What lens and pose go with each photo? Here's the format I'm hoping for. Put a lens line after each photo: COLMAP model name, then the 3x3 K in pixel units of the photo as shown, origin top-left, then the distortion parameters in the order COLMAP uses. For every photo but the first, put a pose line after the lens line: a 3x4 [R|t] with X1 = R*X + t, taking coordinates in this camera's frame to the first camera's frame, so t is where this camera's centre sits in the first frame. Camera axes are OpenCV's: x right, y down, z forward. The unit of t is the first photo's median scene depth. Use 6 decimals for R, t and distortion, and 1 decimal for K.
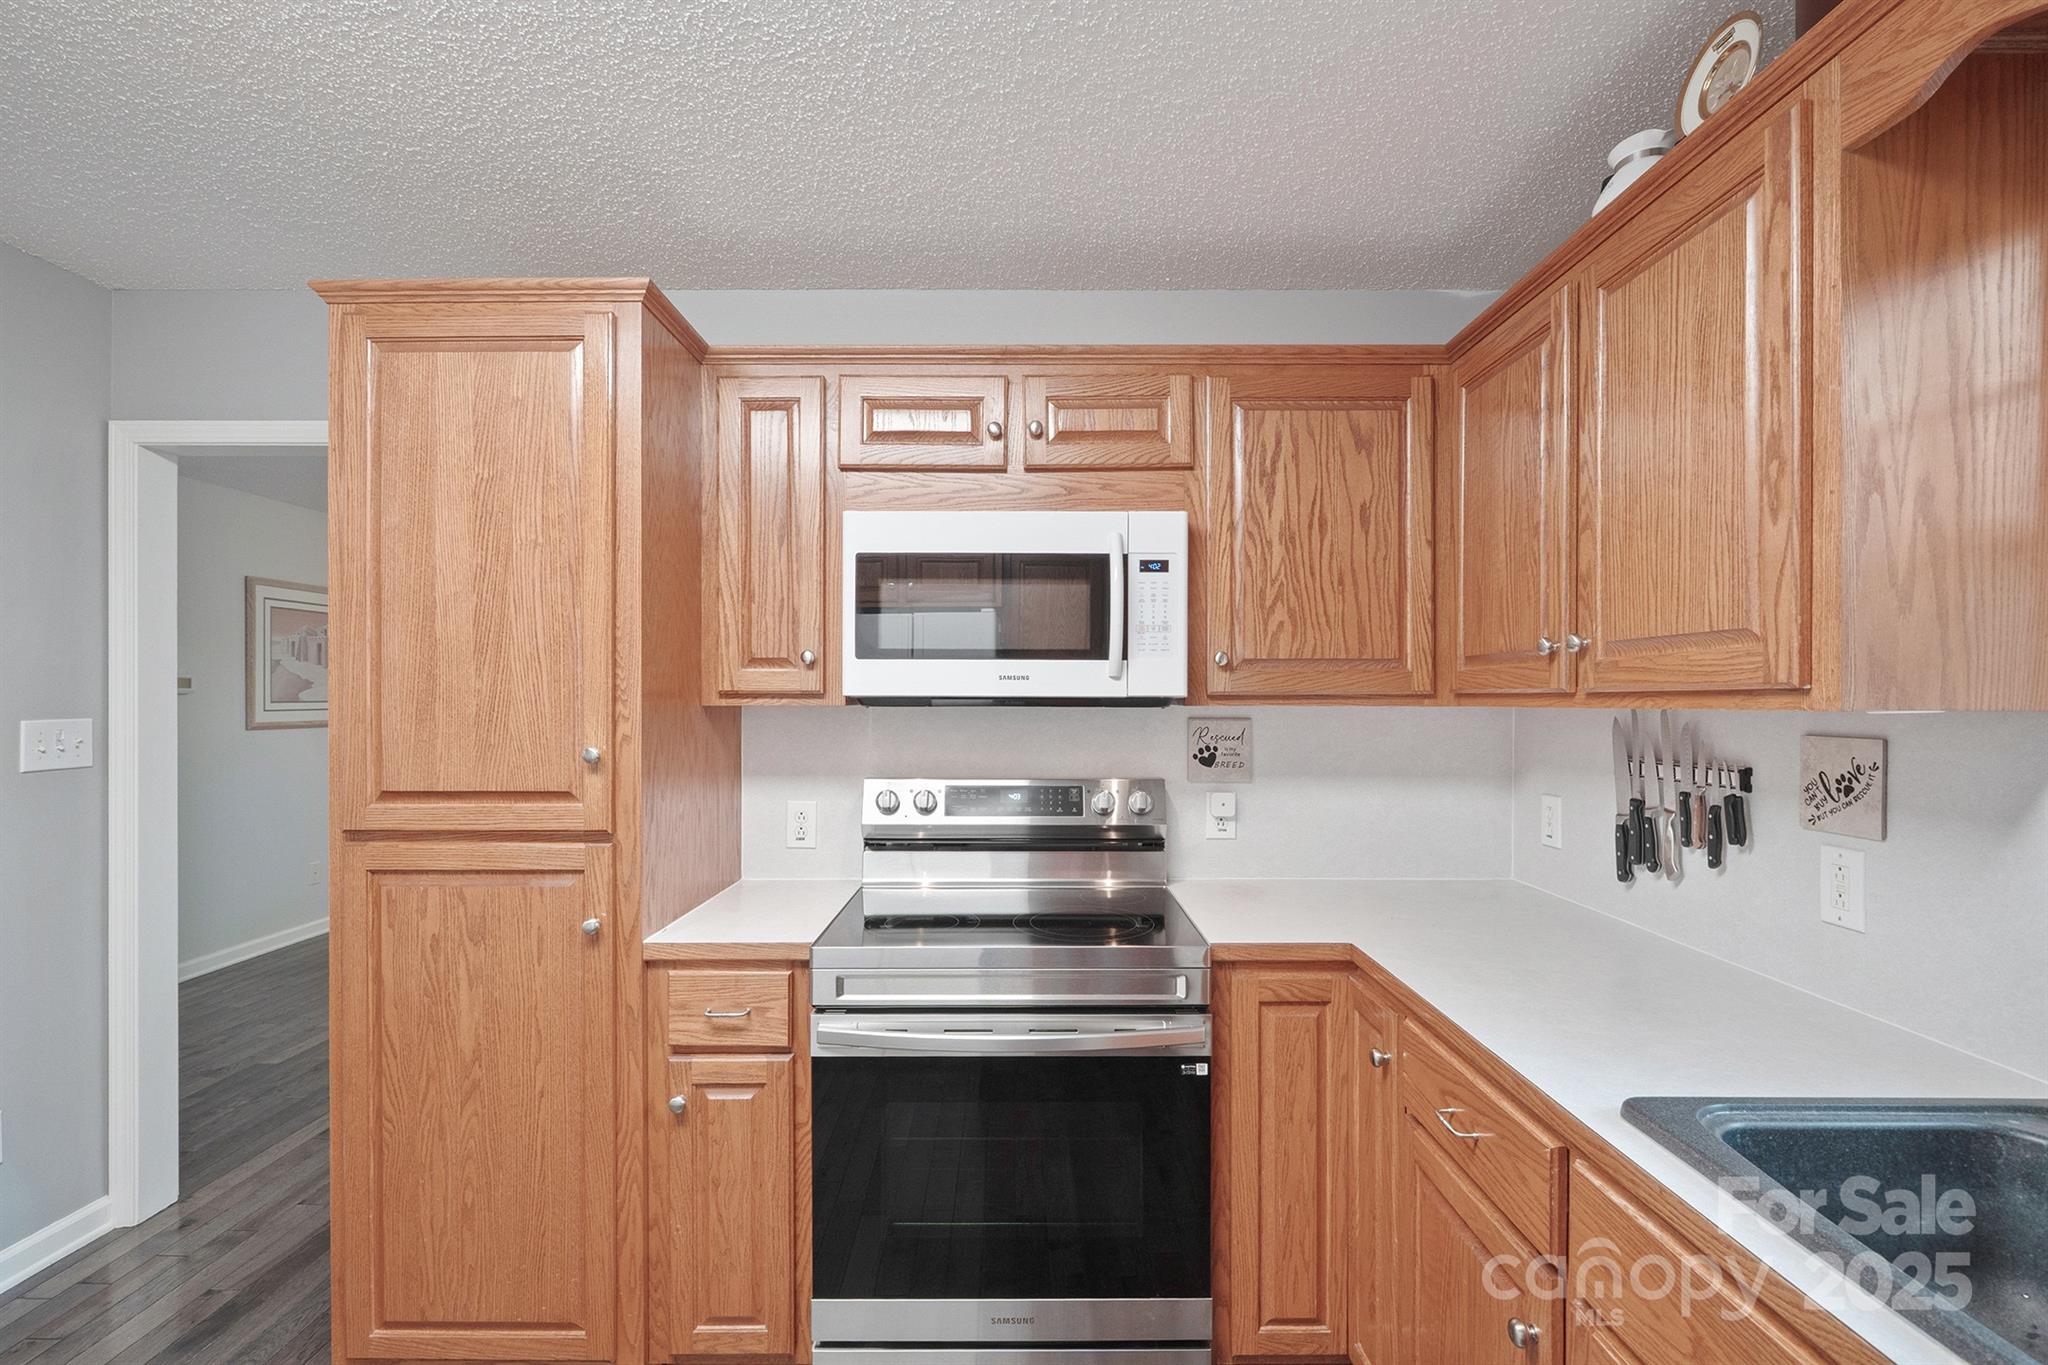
lens RADIAL K [[936.3, 0, 1022.4], [0, 936.3, 697.1], [0, 0, 1]] dist [-0.007748, 0.000700]
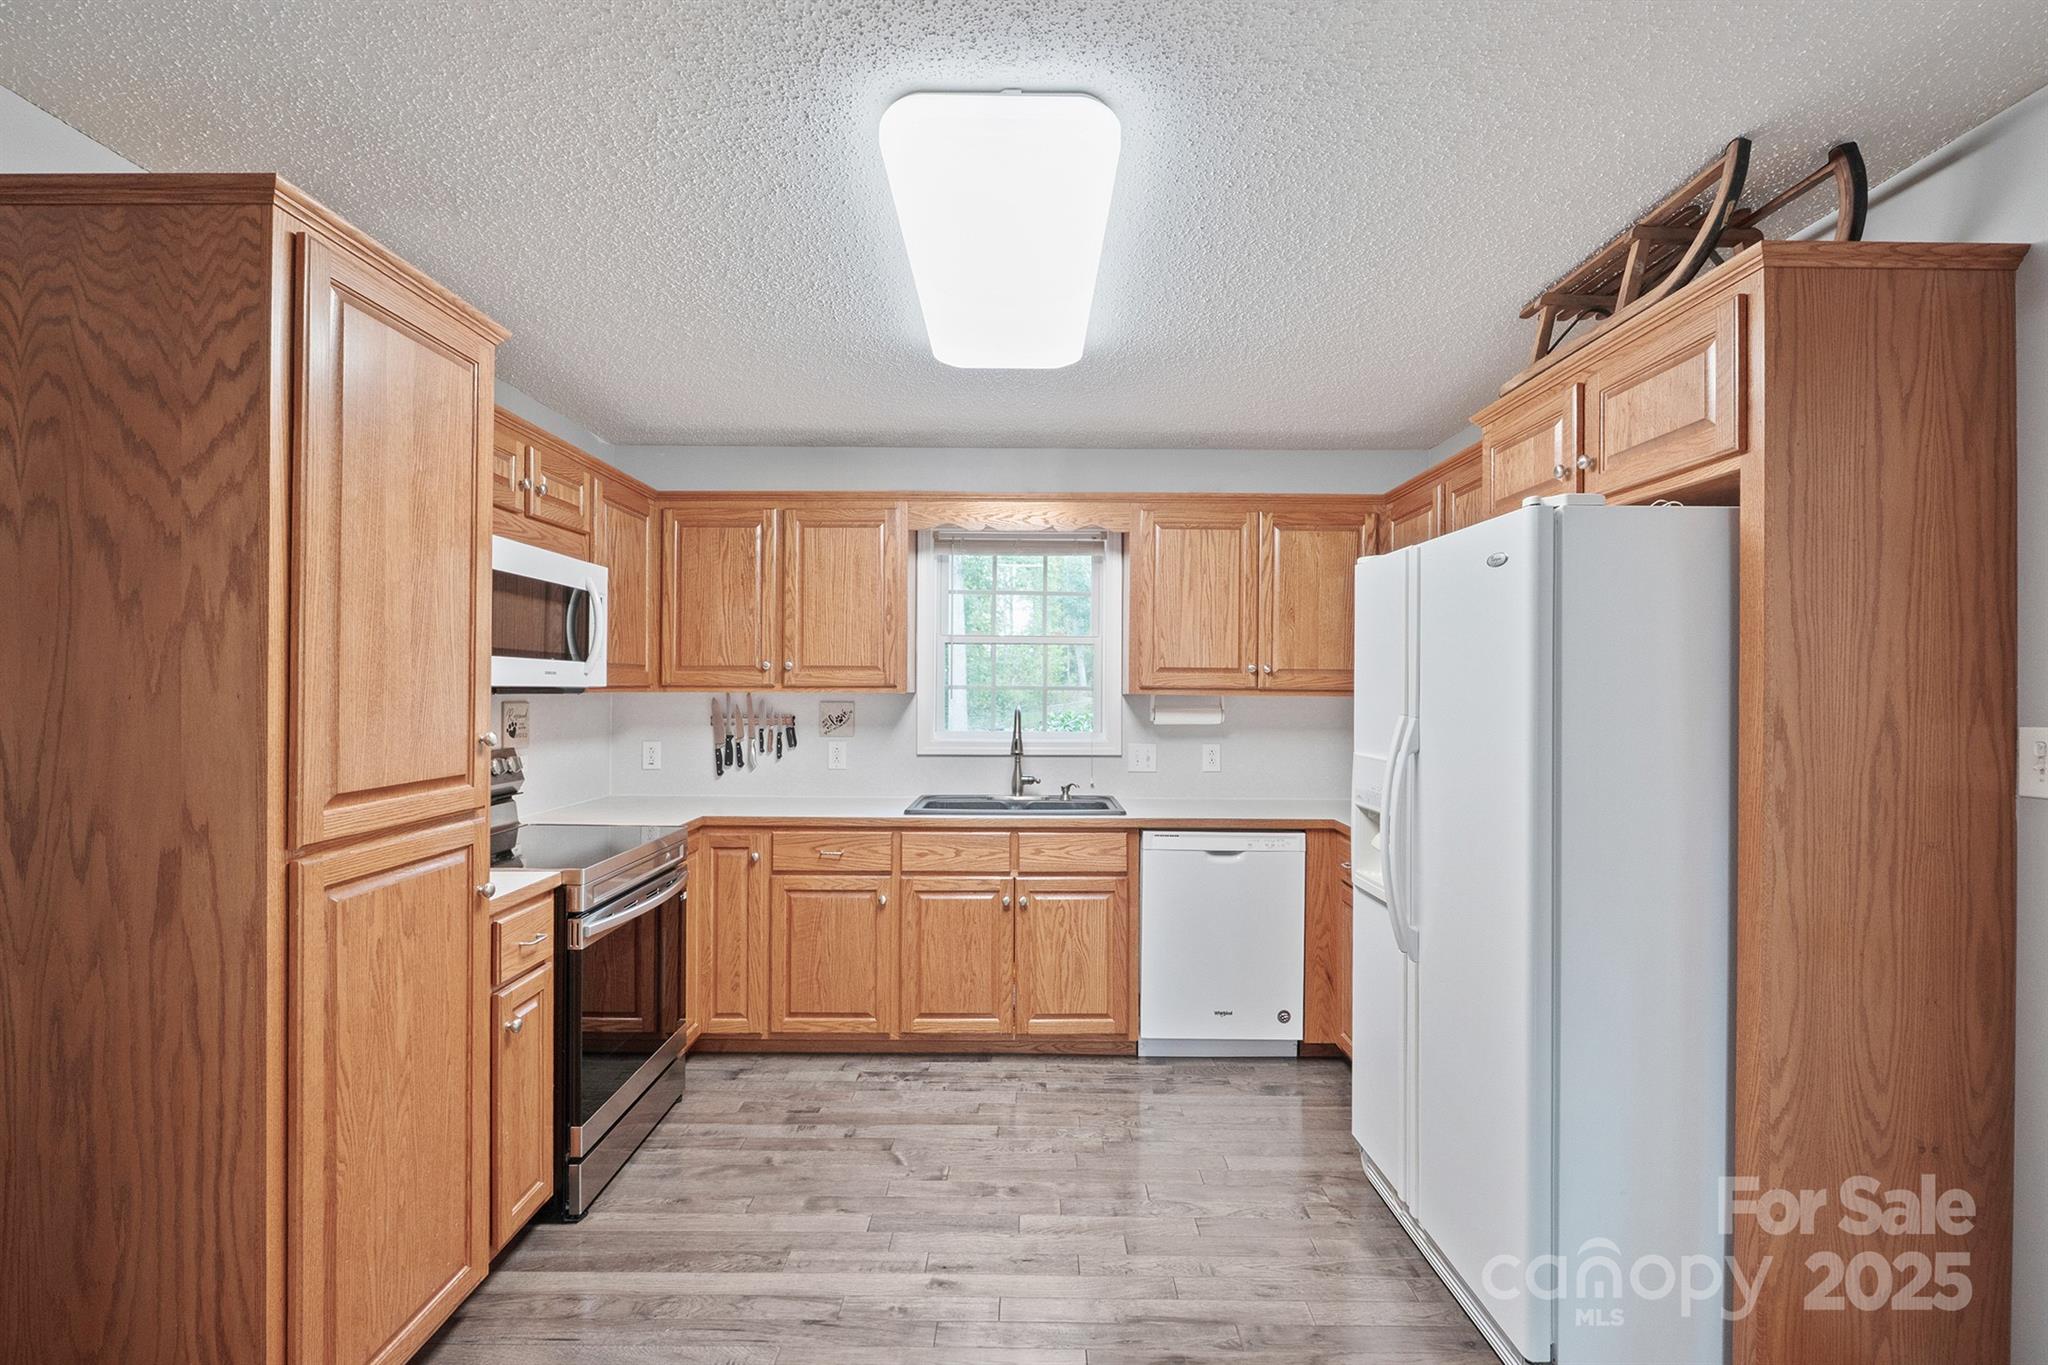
lens RADIAL K [[936.3, 0, 1038.6], [0, 936.3, 687.8], [0, 0, 1]] dist [-0.007748, 0.000700]
pose [[-0.016848, -0.000641, 0.999858, -1.584076], [-0.006021, 0.999982, 0.000540, -0.004708], [-0.999840, -0.006011, -0.016852, 0.349137]]
